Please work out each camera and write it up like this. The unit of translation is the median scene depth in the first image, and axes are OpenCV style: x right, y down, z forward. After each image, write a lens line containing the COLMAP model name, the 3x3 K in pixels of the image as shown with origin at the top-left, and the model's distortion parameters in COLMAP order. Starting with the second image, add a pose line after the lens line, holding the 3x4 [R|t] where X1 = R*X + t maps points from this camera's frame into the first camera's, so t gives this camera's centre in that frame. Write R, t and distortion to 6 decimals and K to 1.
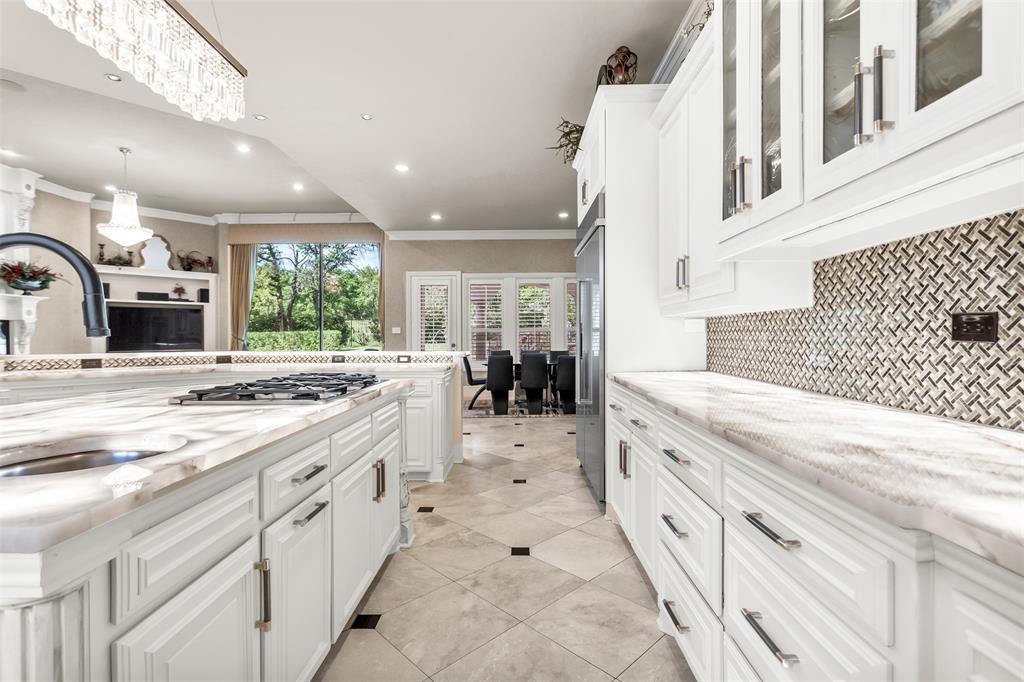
lens RADIAL K [[477.6, 0, 512.8], [0, 477.6, 339.8], [0, 0, 1]] dist [0.002249, 0.000971]
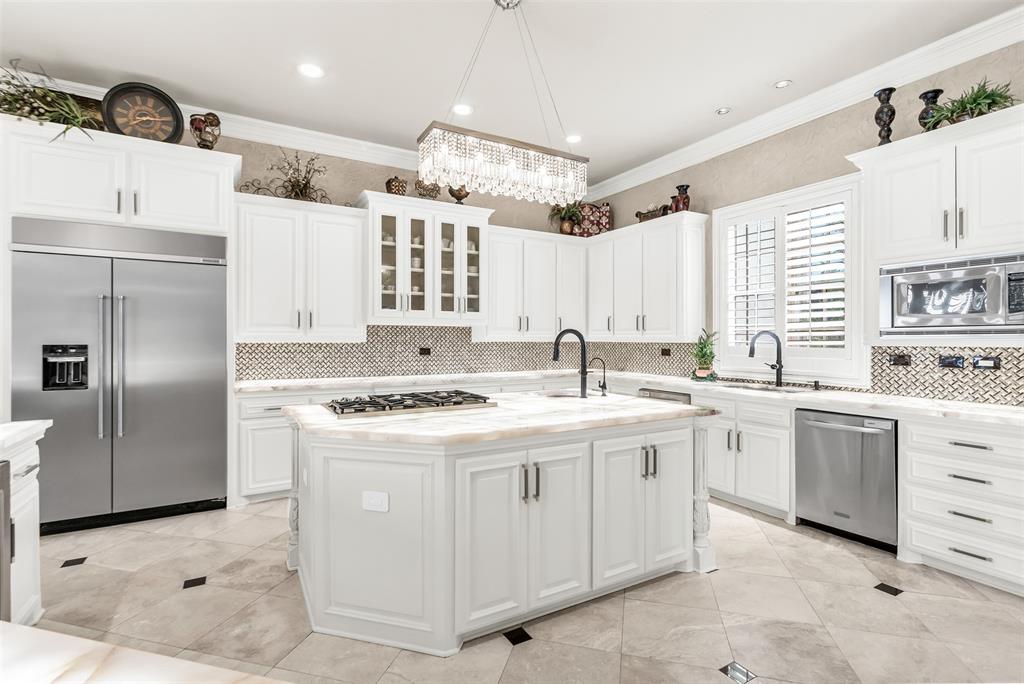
lens RADIAL K [[477.6, 0, 511.2], [0, 477.6, 339.9], [0, 0, 1]] dist [0.002249, 0.000971]
pose [[-0.510999, 0.004345, 0.859570, -2.121844], [0.007019, 0.999975, -0.000882, -0.083674], [-0.859553, 0.005582, -0.511017, 1.770631]]
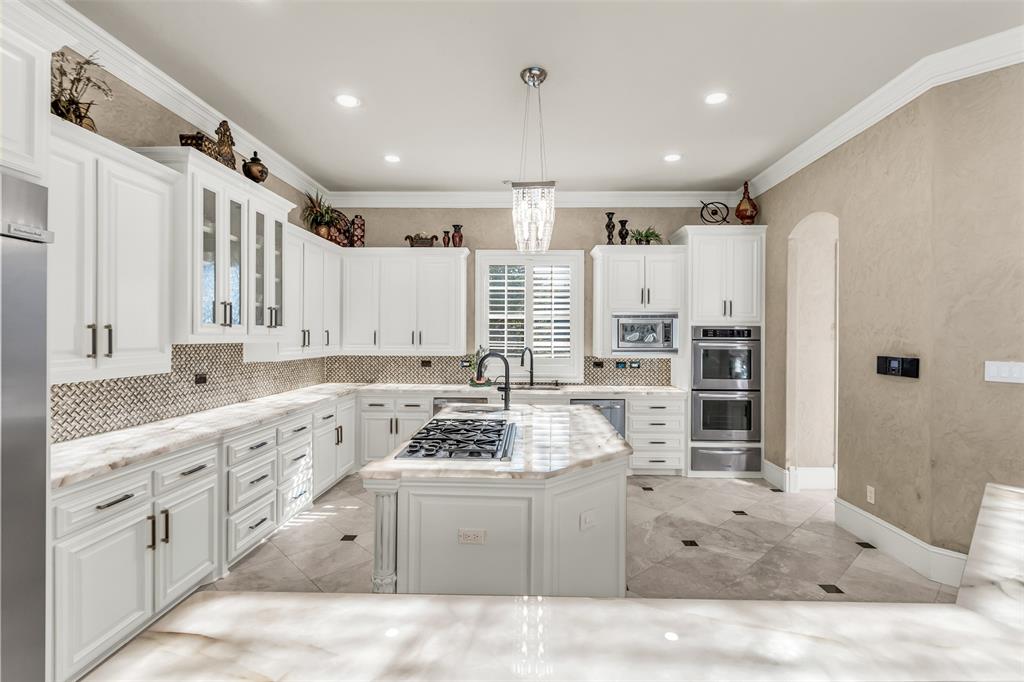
lens RADIAL K [[477.6, 0, 513.6], [0, 477.6, 338.4], [0, 0, 1]] dist [0.002249, 0.000971]
pose [[-0.999666, 0.003311, 0.025645, -0.753185], [0.003586, 0.999937, 0.010672, -0.217266], [-0.025608, 0.010760, -0.999614, 2.806663]]
